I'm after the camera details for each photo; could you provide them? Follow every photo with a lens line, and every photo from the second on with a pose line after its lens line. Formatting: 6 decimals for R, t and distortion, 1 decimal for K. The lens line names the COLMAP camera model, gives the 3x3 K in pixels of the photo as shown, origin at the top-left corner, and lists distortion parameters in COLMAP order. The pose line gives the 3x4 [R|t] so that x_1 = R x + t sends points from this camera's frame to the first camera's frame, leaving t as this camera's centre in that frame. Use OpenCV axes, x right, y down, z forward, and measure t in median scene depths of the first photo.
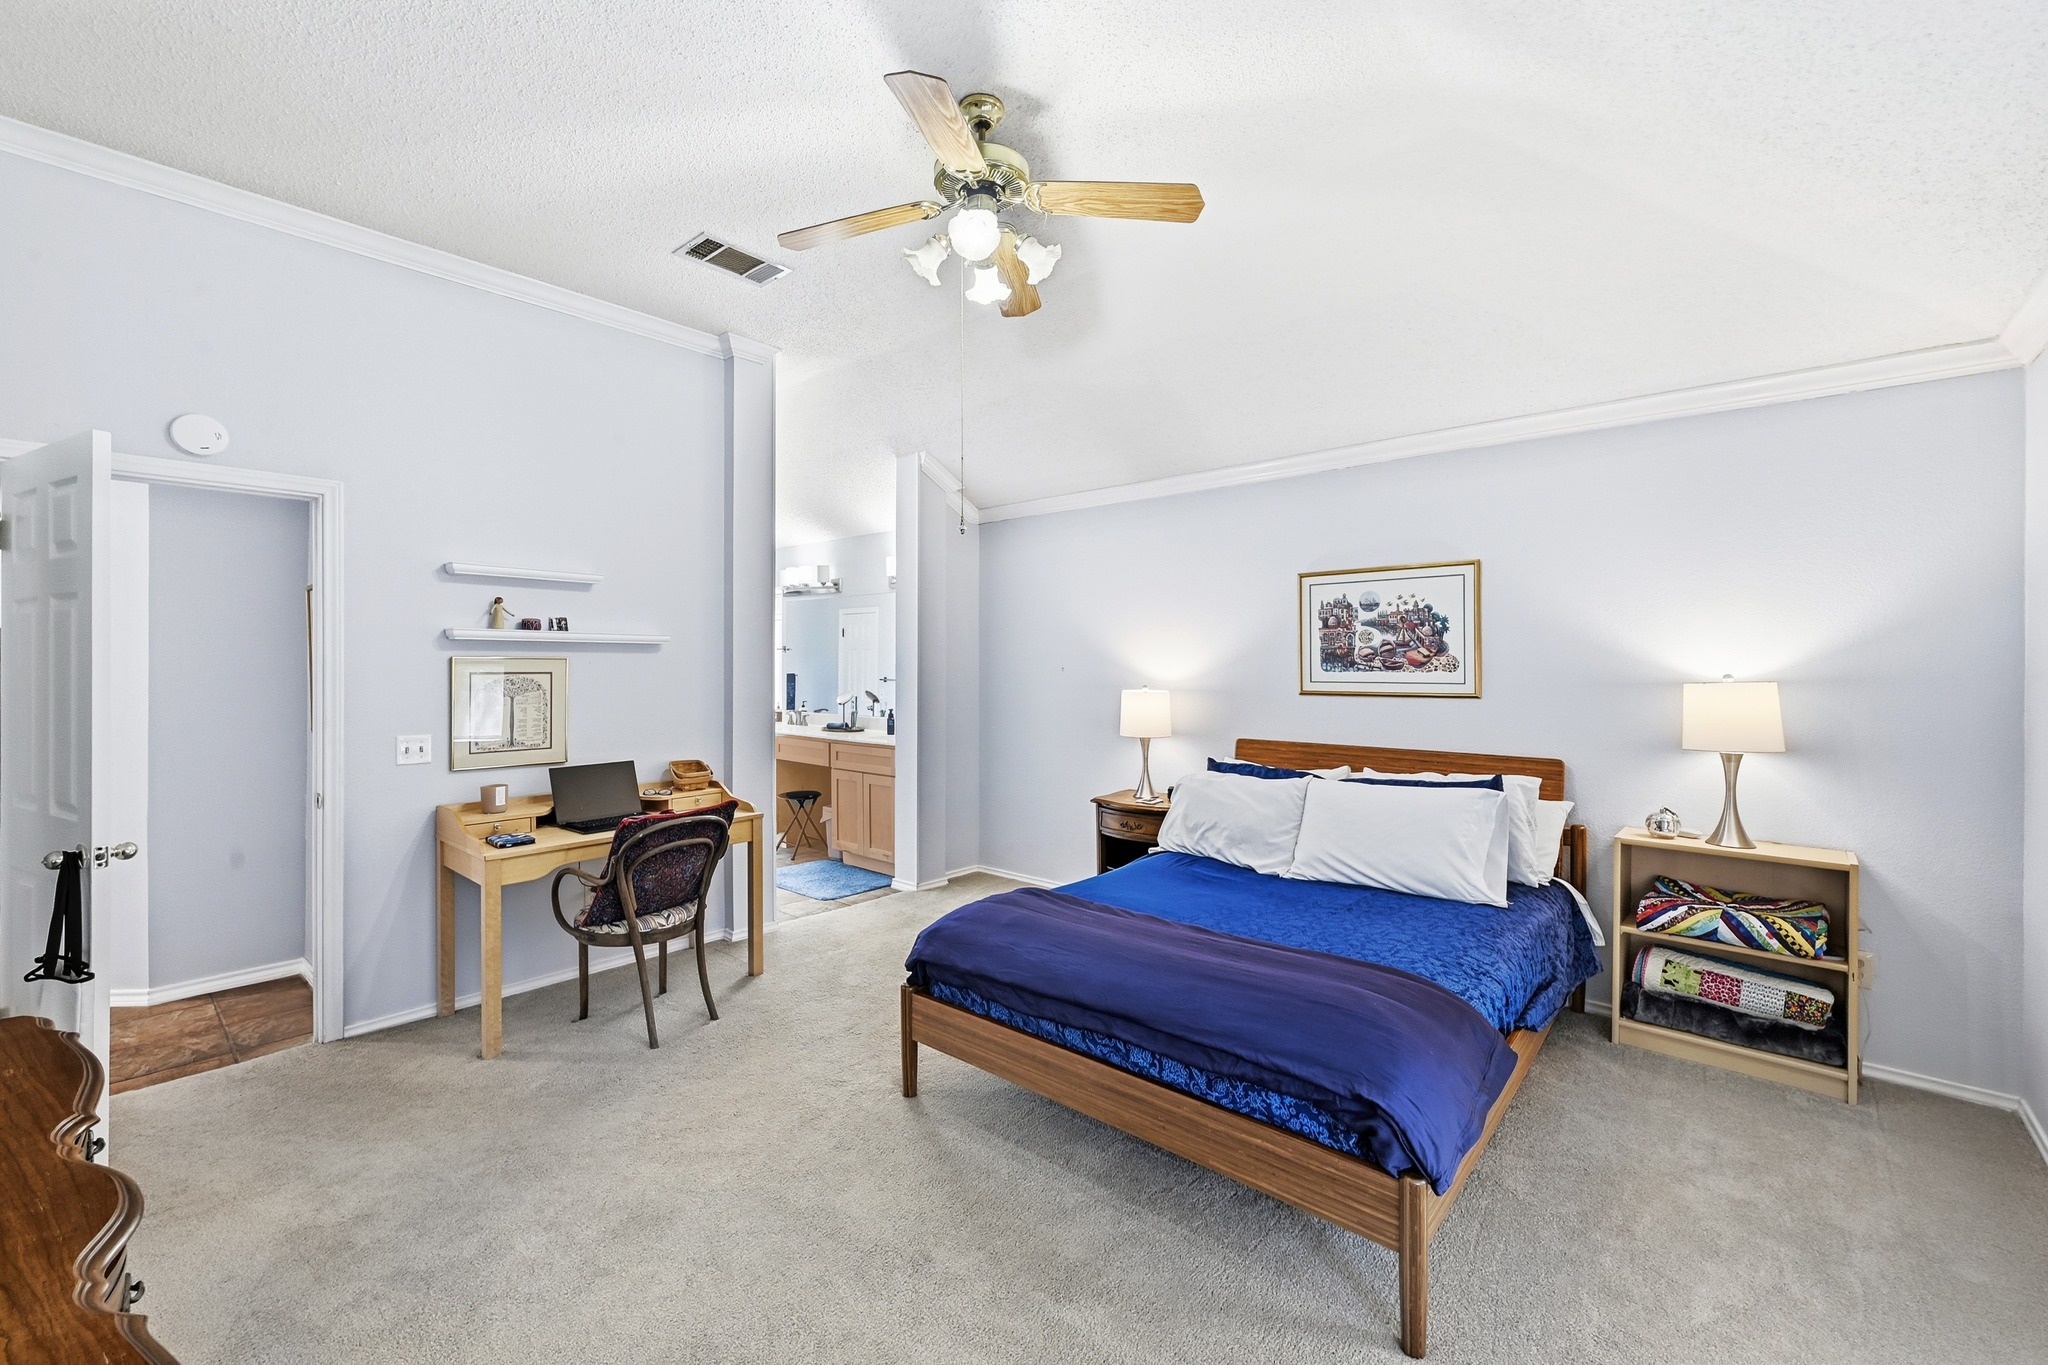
lens RADIAL K [[829.6, 0, 1018.0], [0, 829.6, 674.3], [0, 0, 1]] dist [0.003775, 0.001814]
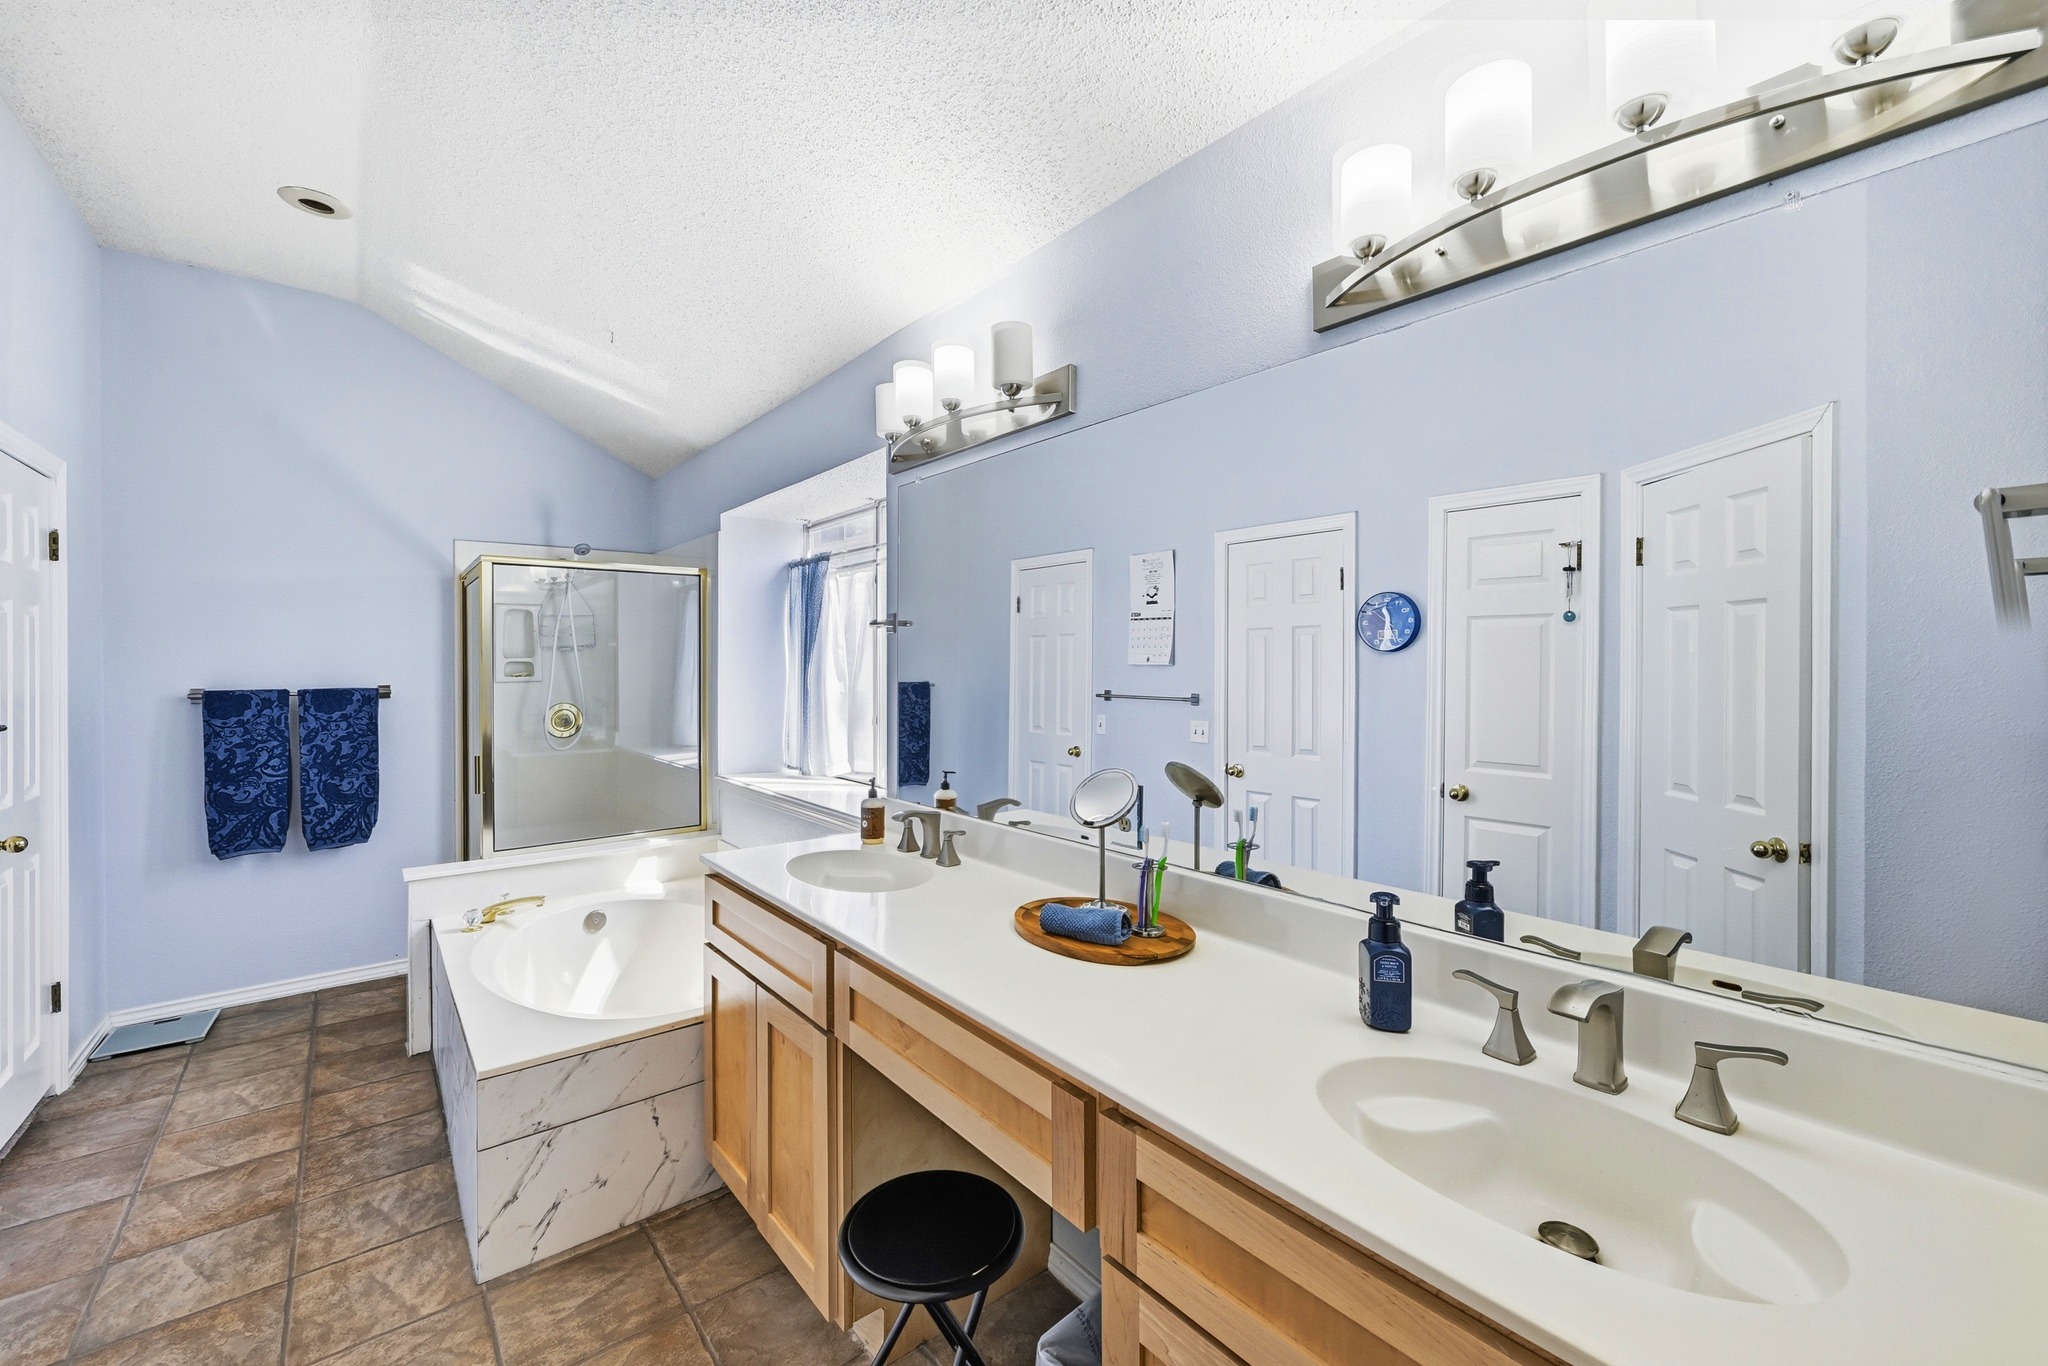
lens RADIAL K [[829.6, 0, 1030.5], [0, 829.6, 677.5], [0, 0, 1]] dist [0.003775, 0.001814]
pose [[0.988681, 0.001397, -0.150027, -0.184106], [-0.000639, 0.999987, 0.005100, -0.009539], [0.150032, -0.004946, 0.988669, 0.710701]]
